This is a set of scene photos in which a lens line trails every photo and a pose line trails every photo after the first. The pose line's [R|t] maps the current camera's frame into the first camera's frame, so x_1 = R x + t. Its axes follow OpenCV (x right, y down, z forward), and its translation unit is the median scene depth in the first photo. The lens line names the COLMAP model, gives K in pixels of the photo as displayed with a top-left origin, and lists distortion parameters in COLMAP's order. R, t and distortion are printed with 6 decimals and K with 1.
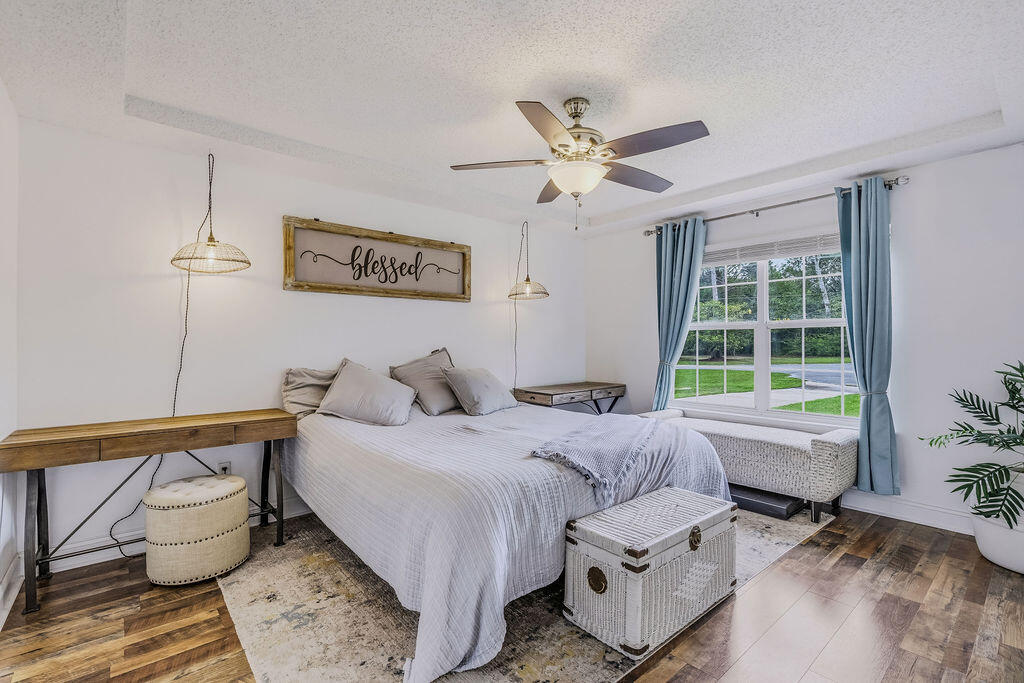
lens RADIAL K [[463.0, 0, 513.8], [0, 463.0, 351.6], [0, 0, 1]] dist [-0.002254, -0.000334]
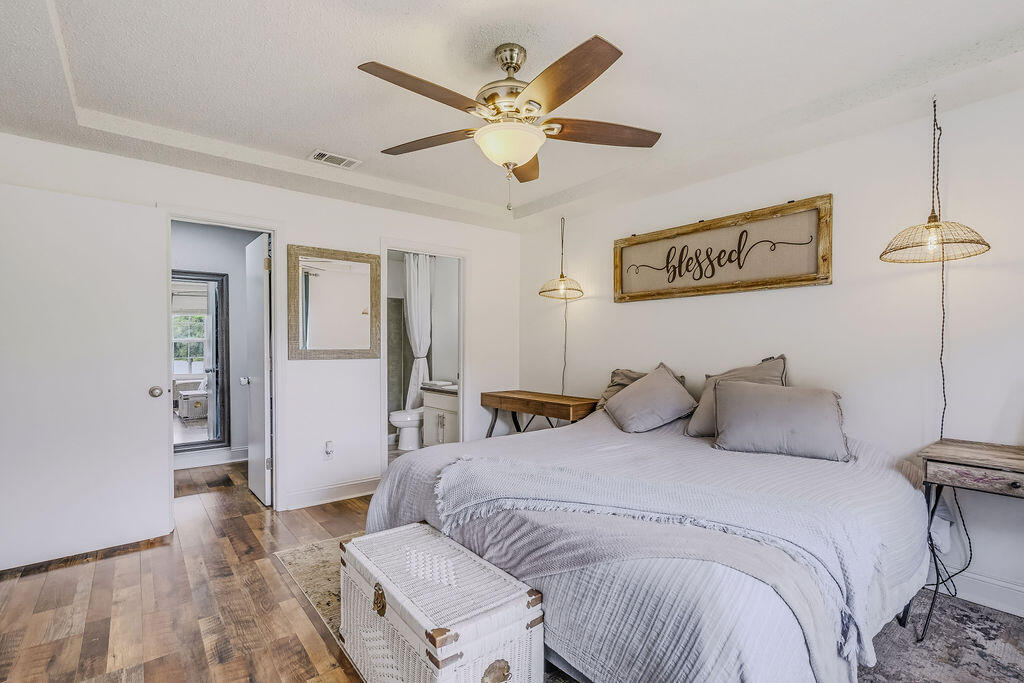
lens RADIAL K [[478.1, 0, 513.7], [0, 478.1, 332.4], [0, 0, 1]] dist [-0.004023, -0.000633]
pose [[-0.033967, -0.028270, -0.999023, 0.632145], [-0.019402, 0.999430, -0.027622, -0.016689], [0.999235, 0.018444, -0.034497, 0.678936]]
